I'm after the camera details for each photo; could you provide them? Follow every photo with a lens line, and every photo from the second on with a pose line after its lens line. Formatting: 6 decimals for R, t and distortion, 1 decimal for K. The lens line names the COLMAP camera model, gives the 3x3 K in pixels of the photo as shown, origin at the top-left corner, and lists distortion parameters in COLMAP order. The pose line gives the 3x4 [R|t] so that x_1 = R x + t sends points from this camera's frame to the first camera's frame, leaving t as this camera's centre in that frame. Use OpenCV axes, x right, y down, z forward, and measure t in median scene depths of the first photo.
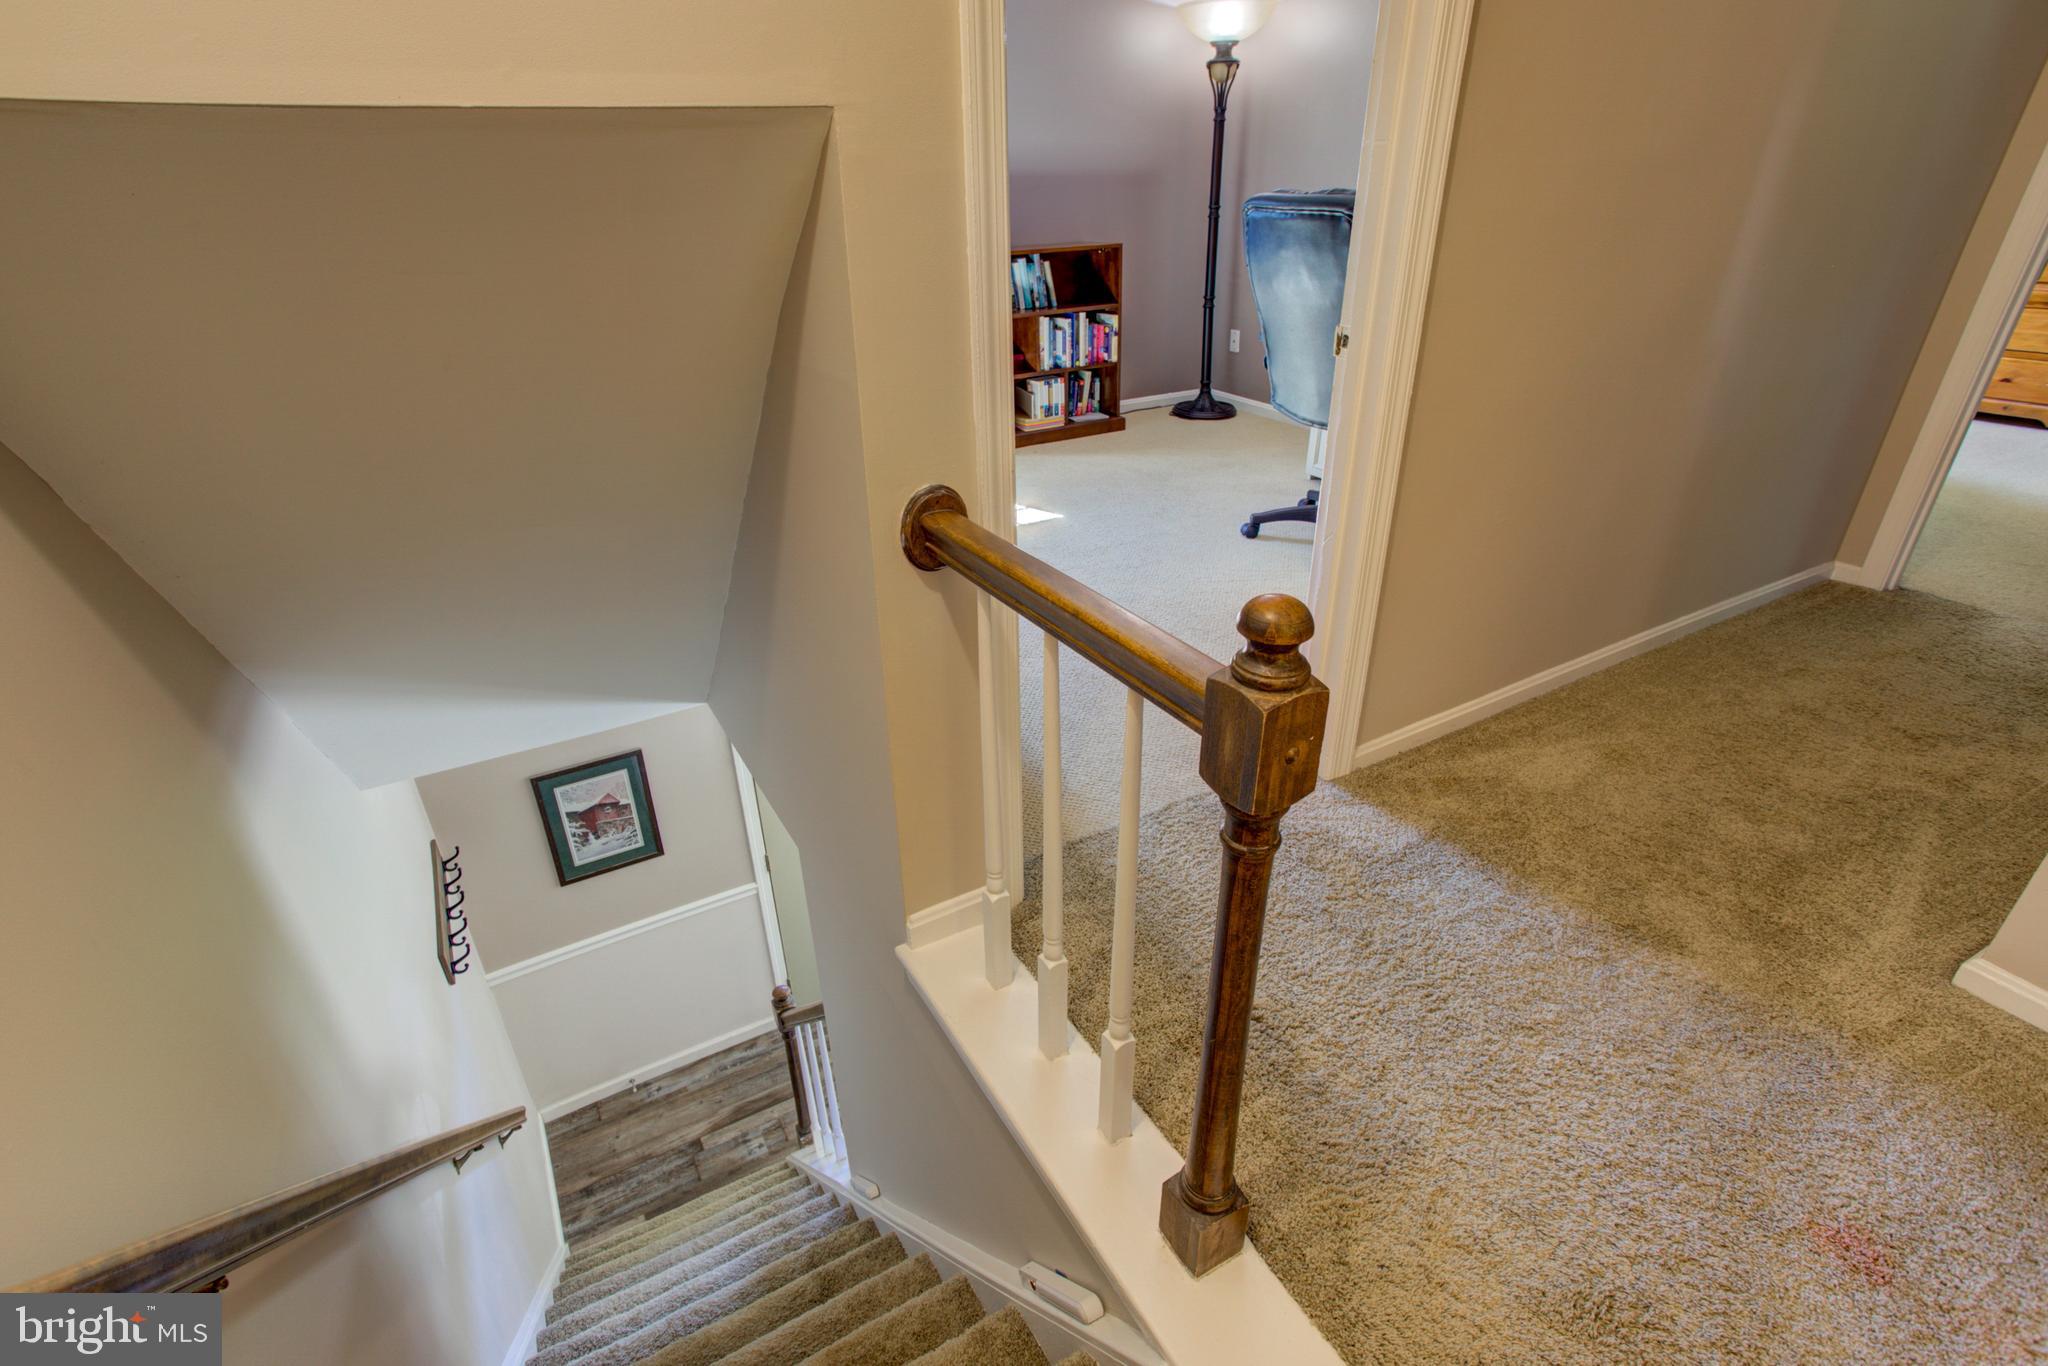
lens RADIAL K [[1004.1, 0, 1011.0], [0, 1004.1, 680.7], [0, 0, 1]] dist [-0.039600, 0.021161]
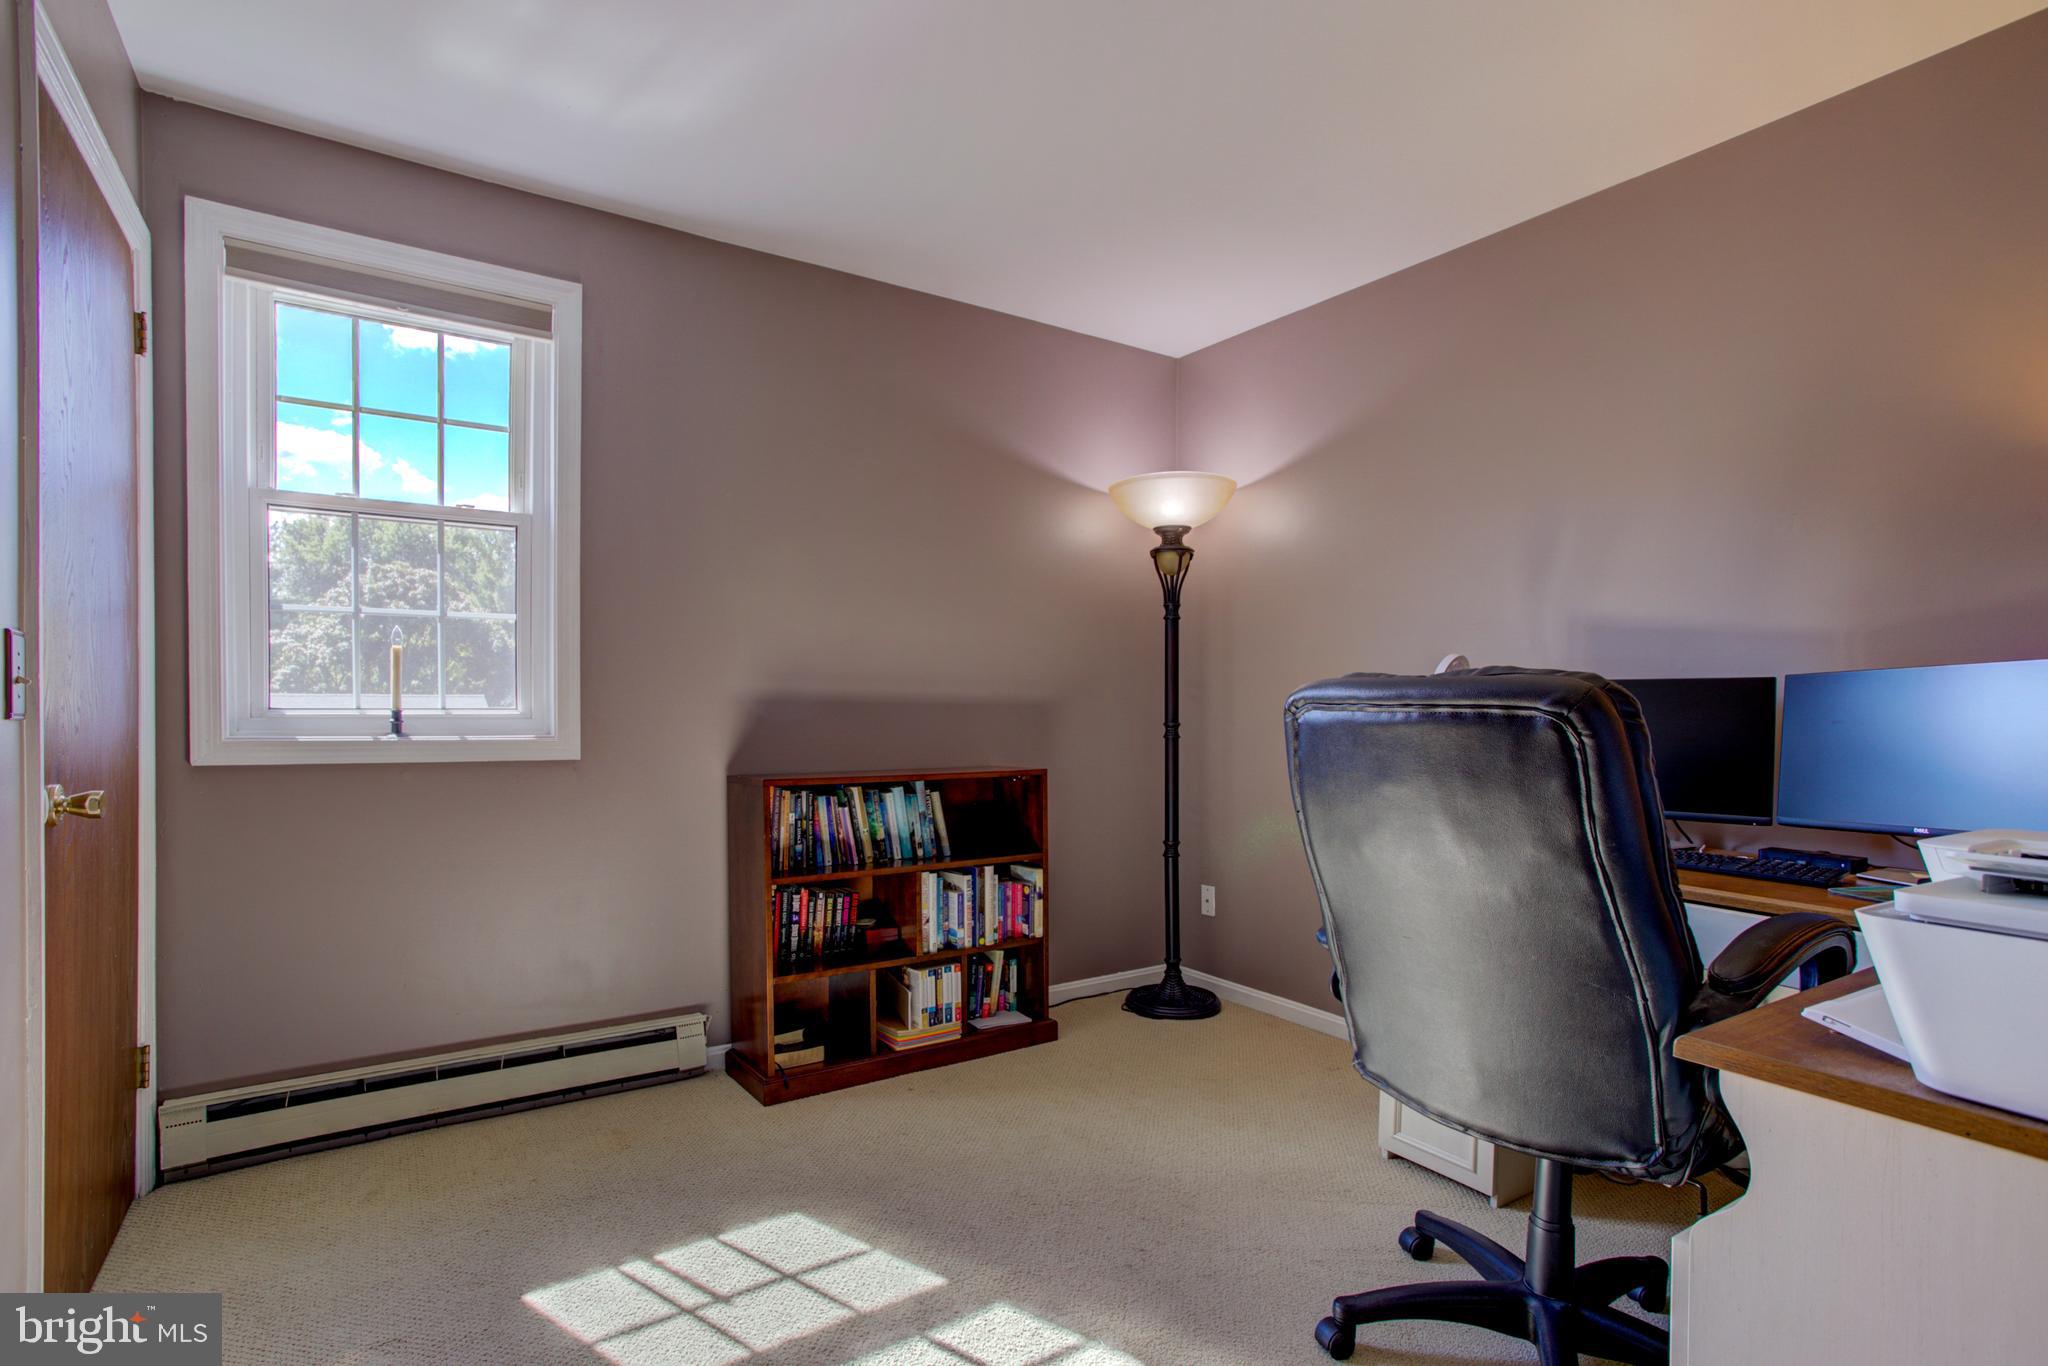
lens RADIAL K [[1004.1, 0, 1016.0], [0, 1004.1, 685.3], [0, 0, 1]] dist [-0.039600, 0.021161]
pose [[0.996842, 0.025508, 0.075207, 0.037108], [0.013450, 0.879099, -0.476450, -0.161013], [-0.078267, 0.475957, 0.875979, 0.370087]]
